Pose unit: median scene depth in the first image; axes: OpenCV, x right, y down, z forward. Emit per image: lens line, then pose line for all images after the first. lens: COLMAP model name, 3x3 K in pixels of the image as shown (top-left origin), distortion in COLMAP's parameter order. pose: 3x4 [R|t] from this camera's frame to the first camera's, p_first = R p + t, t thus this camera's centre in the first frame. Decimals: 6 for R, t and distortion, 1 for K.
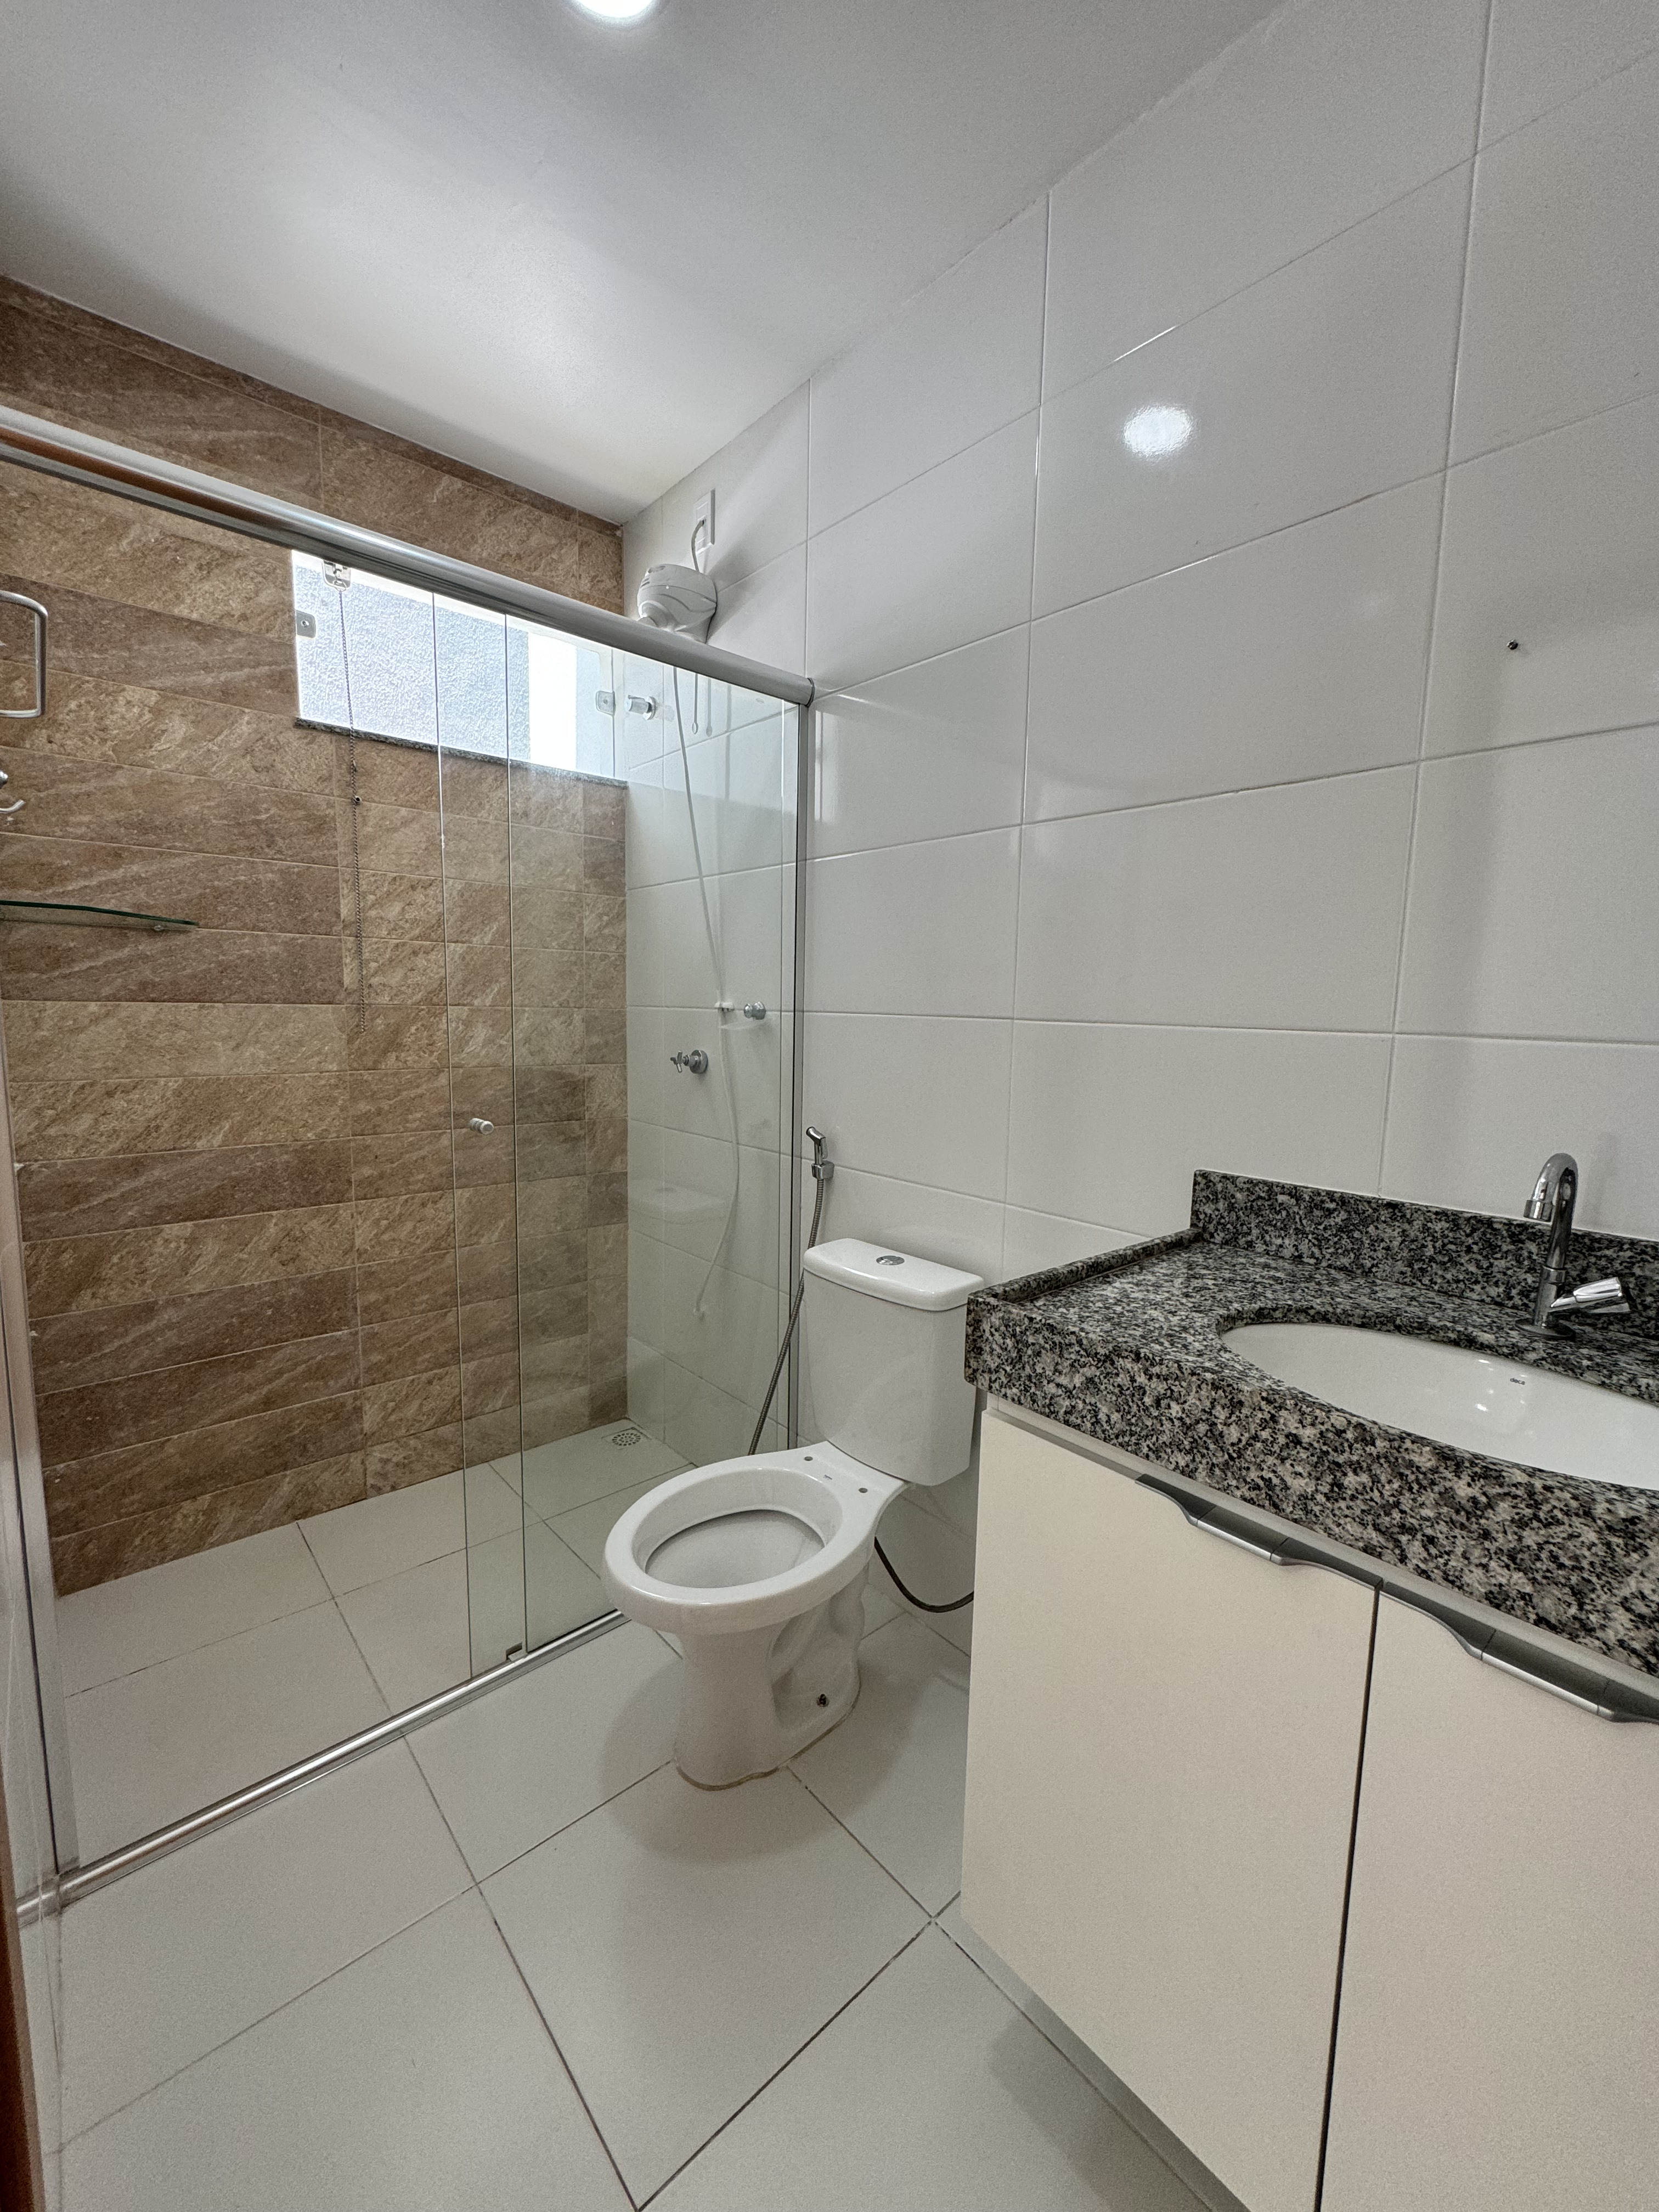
lens RADIAL K [[884.7, 0, 829.5], [0, 884.7, 1106.0], [0, 0, 1]] dist [-0.003753, 0.000525]
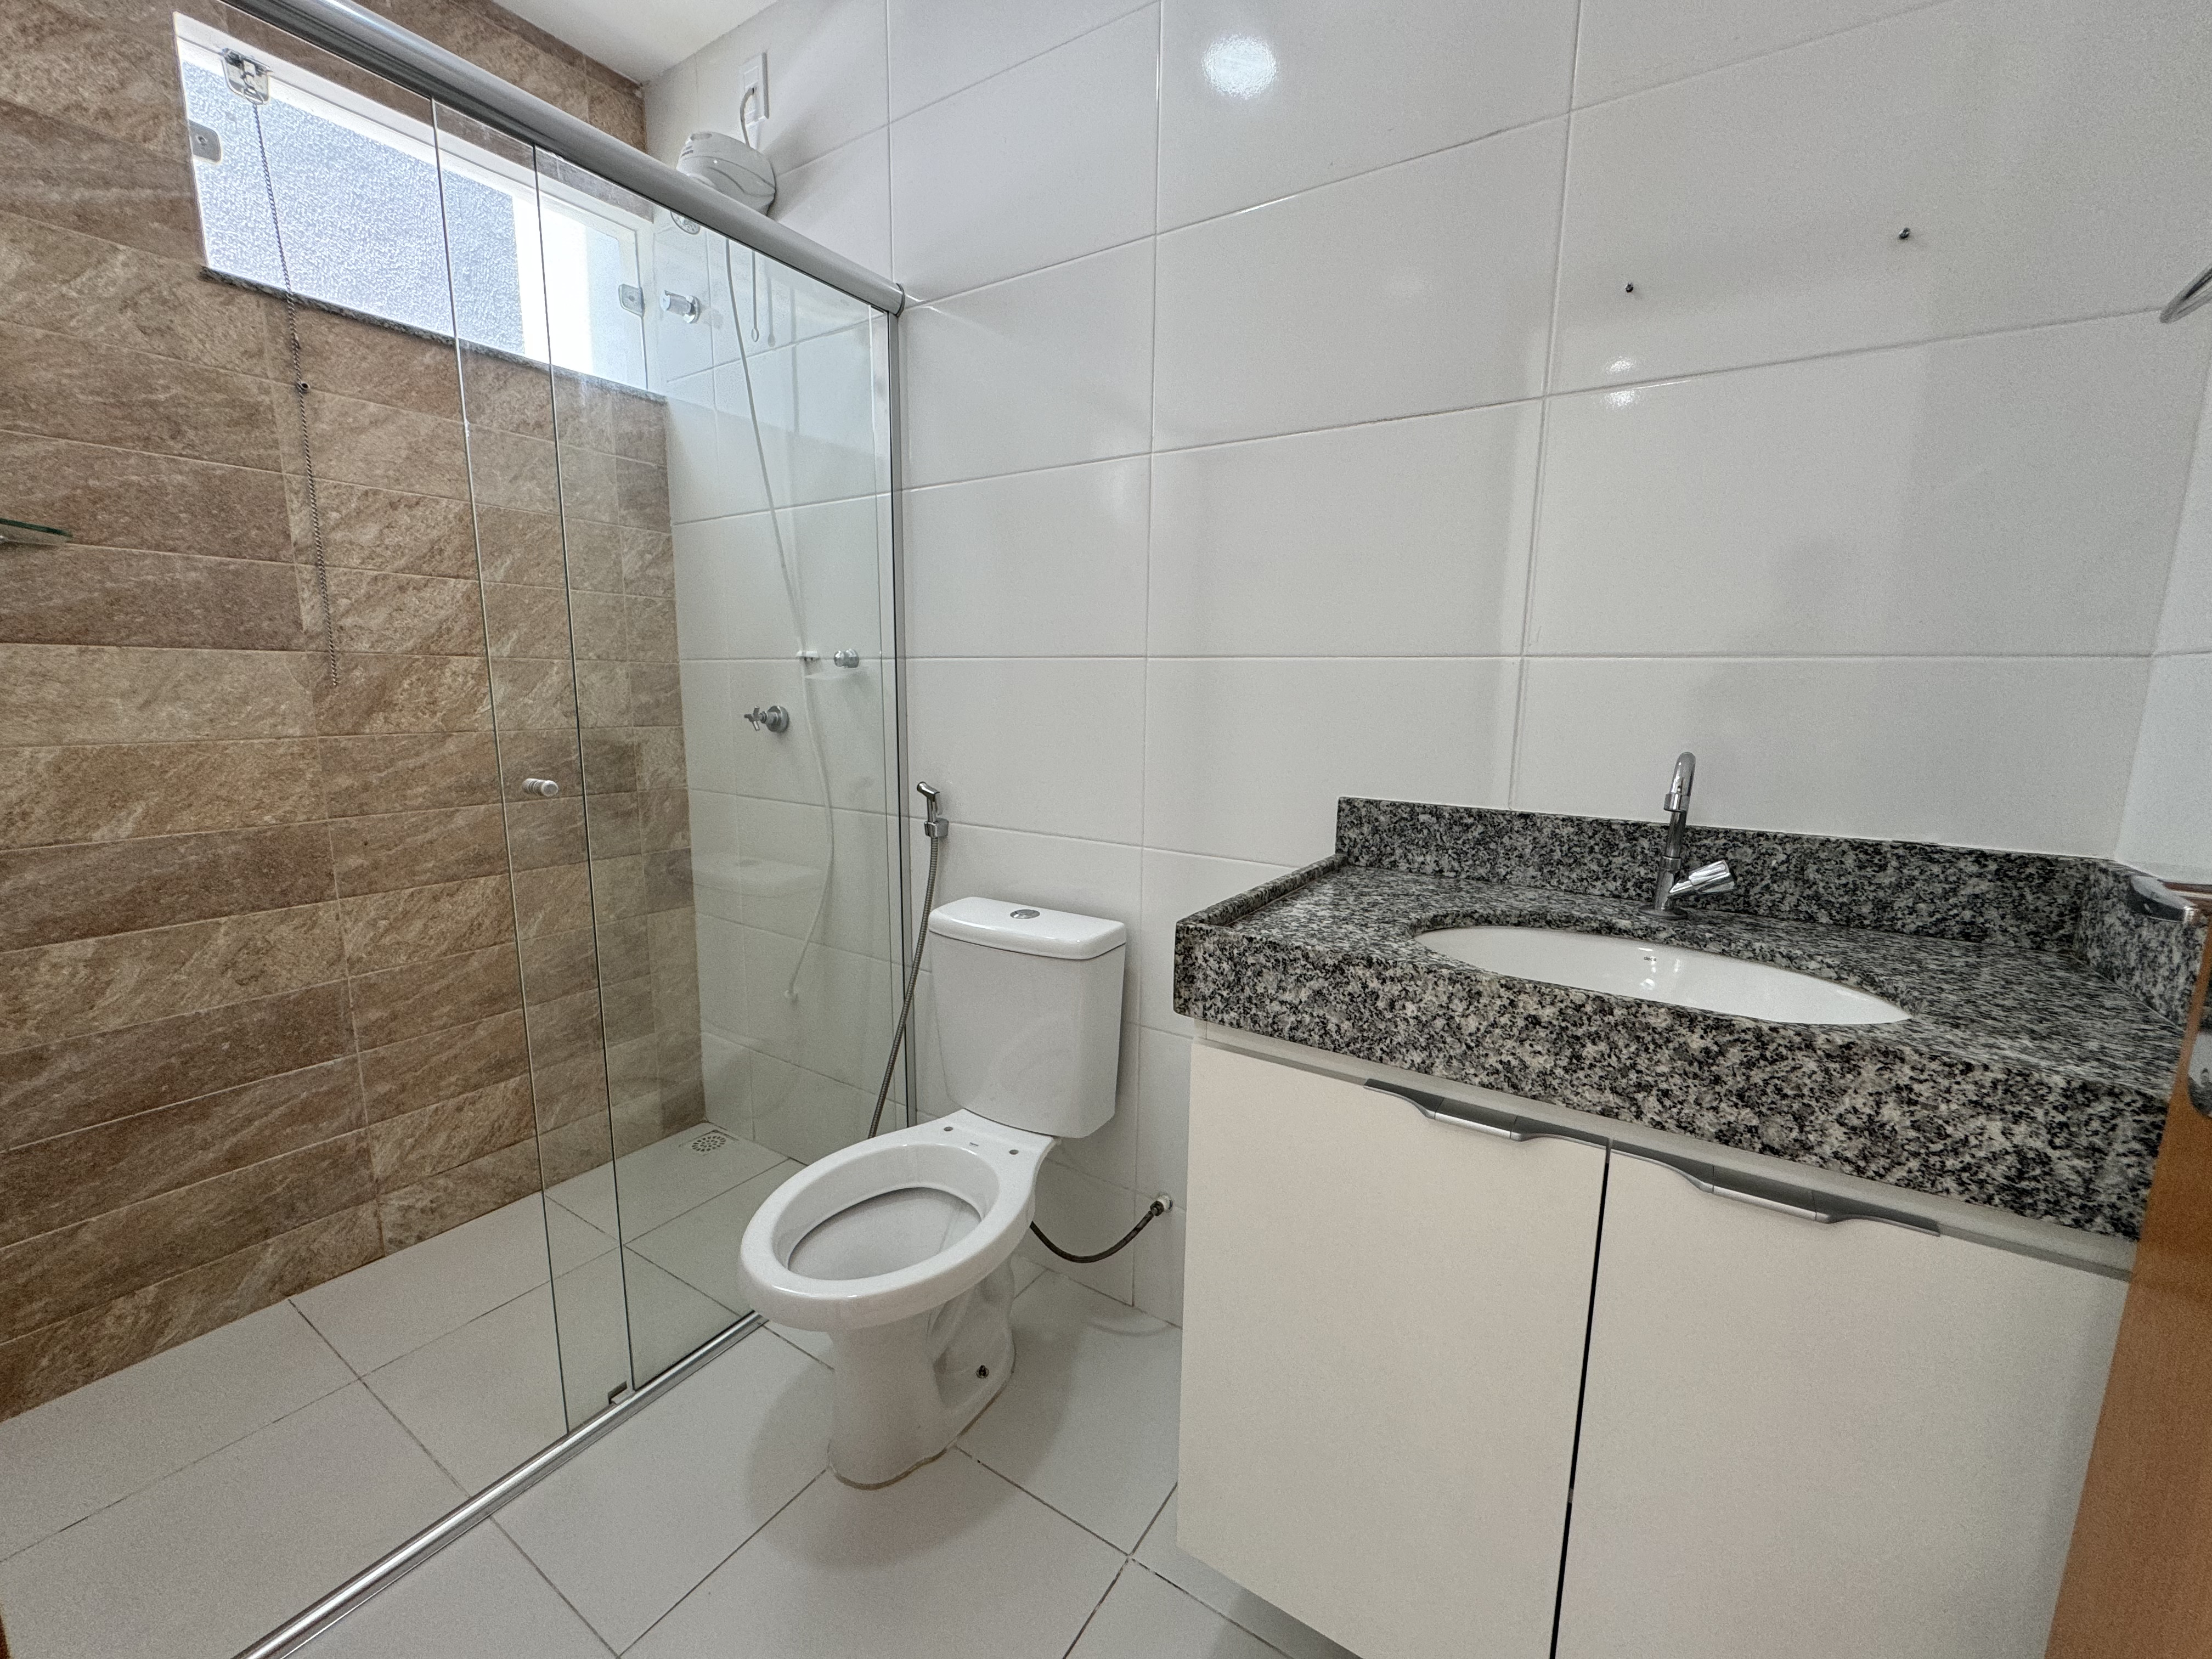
lens RADIAL K [[884.7, 0, 1097.7], [0, 884.7, 828.4], [0, 0, 1]] dist [-0.003753, 0.000525]
pose [[0.964280, -0.049839, 0.260154, -0.086696], [0.037043, 0.997861, 0.053866, 0.028831], [-0.262282, -0.042305, 0.964064, 0.052729]]
